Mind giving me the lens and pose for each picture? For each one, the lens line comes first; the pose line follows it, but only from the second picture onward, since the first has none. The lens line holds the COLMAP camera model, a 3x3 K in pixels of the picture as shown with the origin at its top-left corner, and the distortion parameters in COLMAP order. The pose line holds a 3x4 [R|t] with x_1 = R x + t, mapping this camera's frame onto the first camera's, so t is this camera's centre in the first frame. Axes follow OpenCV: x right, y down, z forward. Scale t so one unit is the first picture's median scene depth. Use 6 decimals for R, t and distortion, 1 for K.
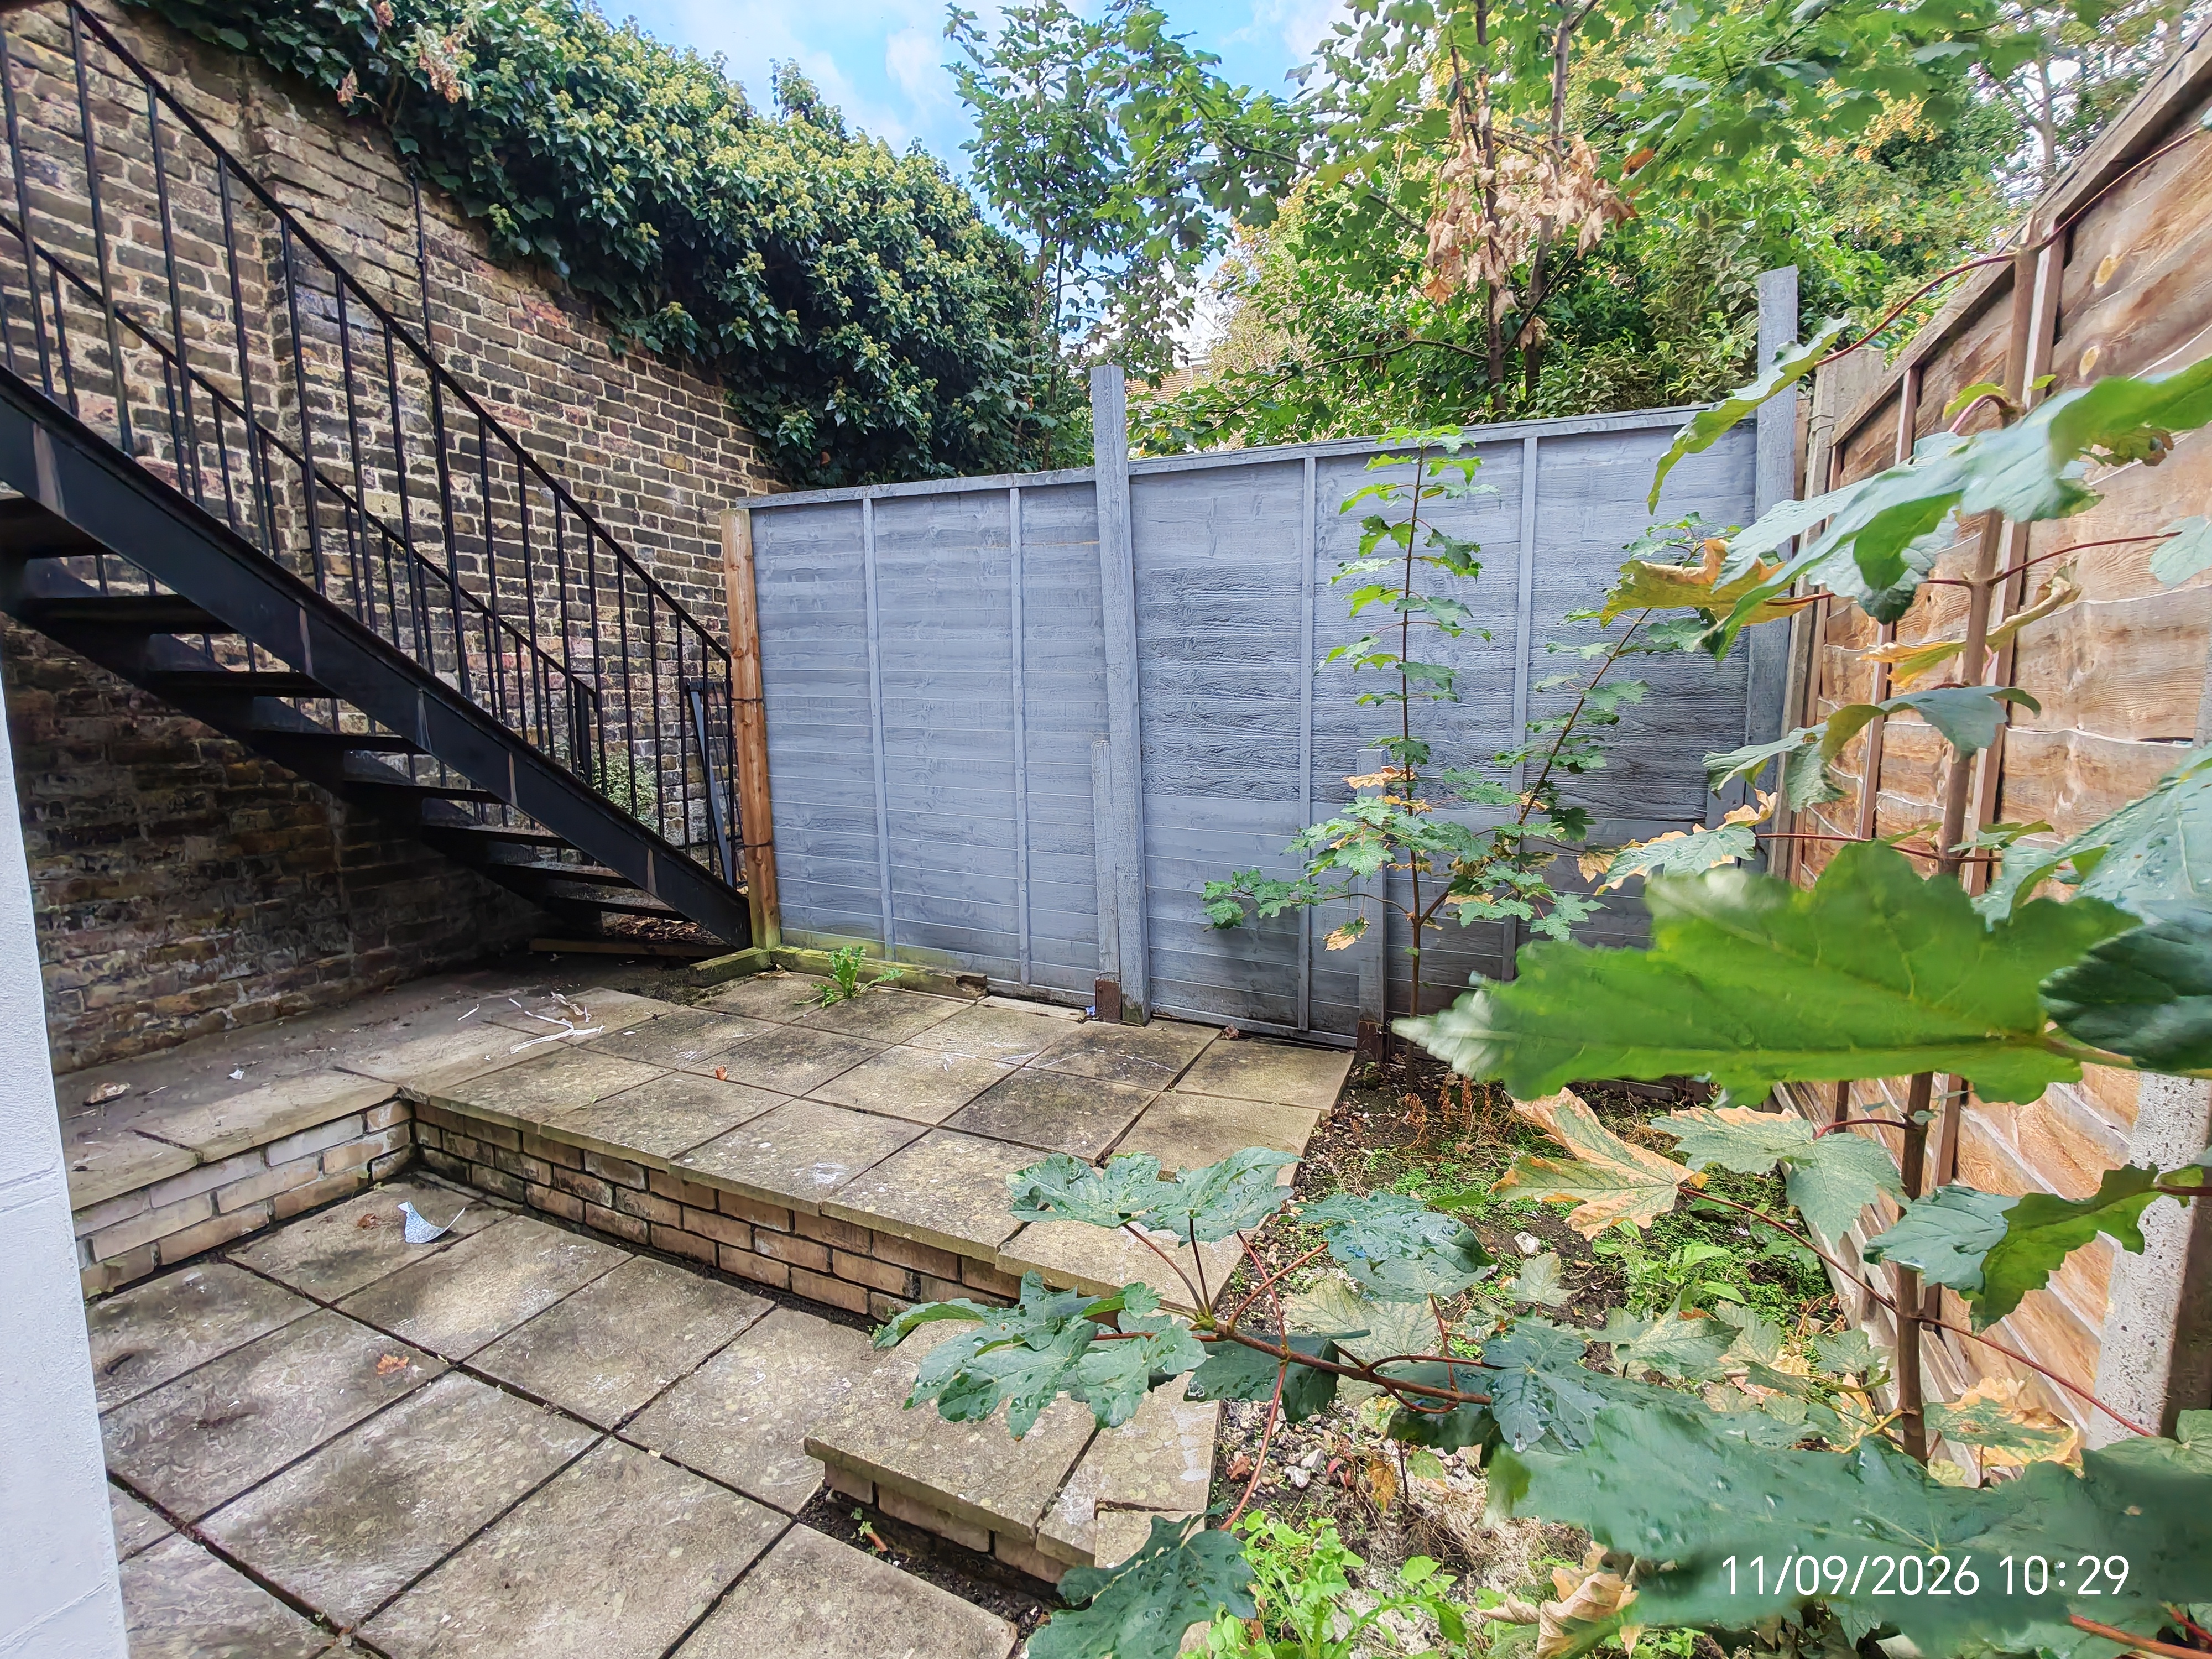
lens RADIAL K [[1019.7, 0, 1109.8], [0, 1019.7, 828.5], [0, 0, 1]] dist [-0.001770, -0.000135]
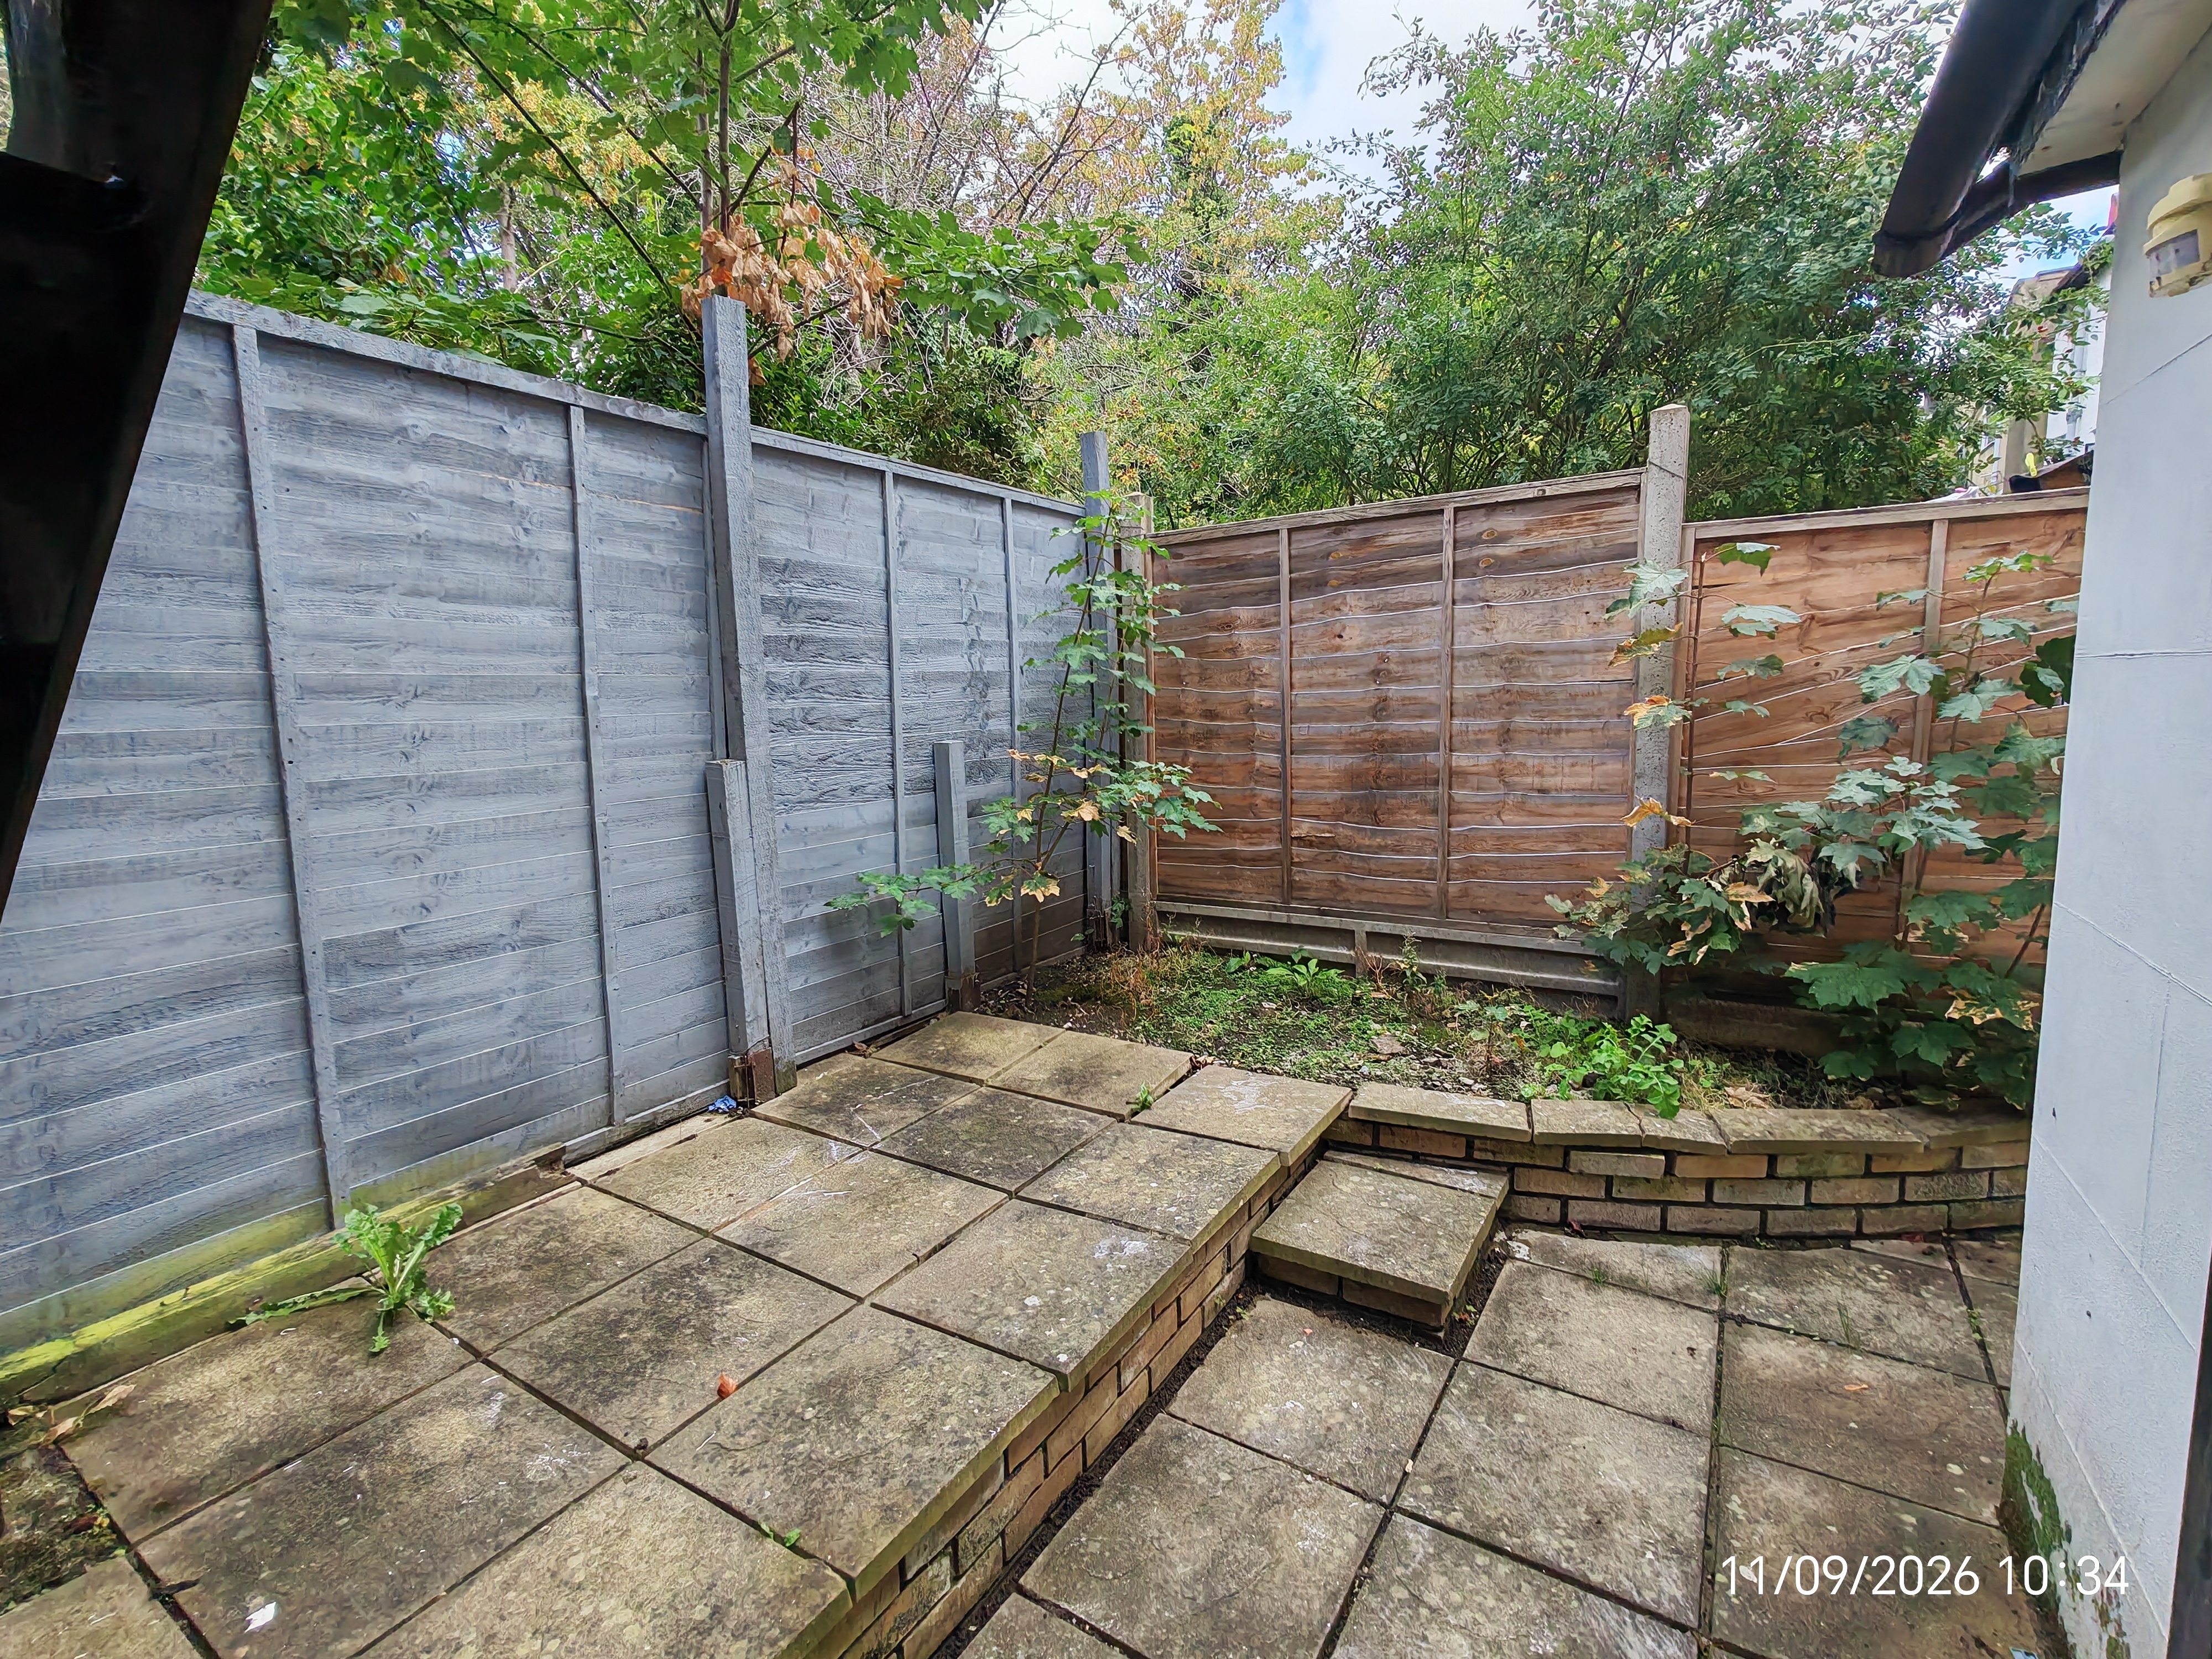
lens RADIAL K [[1019.7, 0, 1109.8], [0, 1019.7, 828.5], [0, 0, 1]] dist [-0.001770, -0.000135]
pose [[0.131595, -0.144885, 0.980659, -0.794872], [0.166928, 0.978374, 0.122147, -0.084166], [-0.977148, 0.147625, 0.152934, 0.615440]]
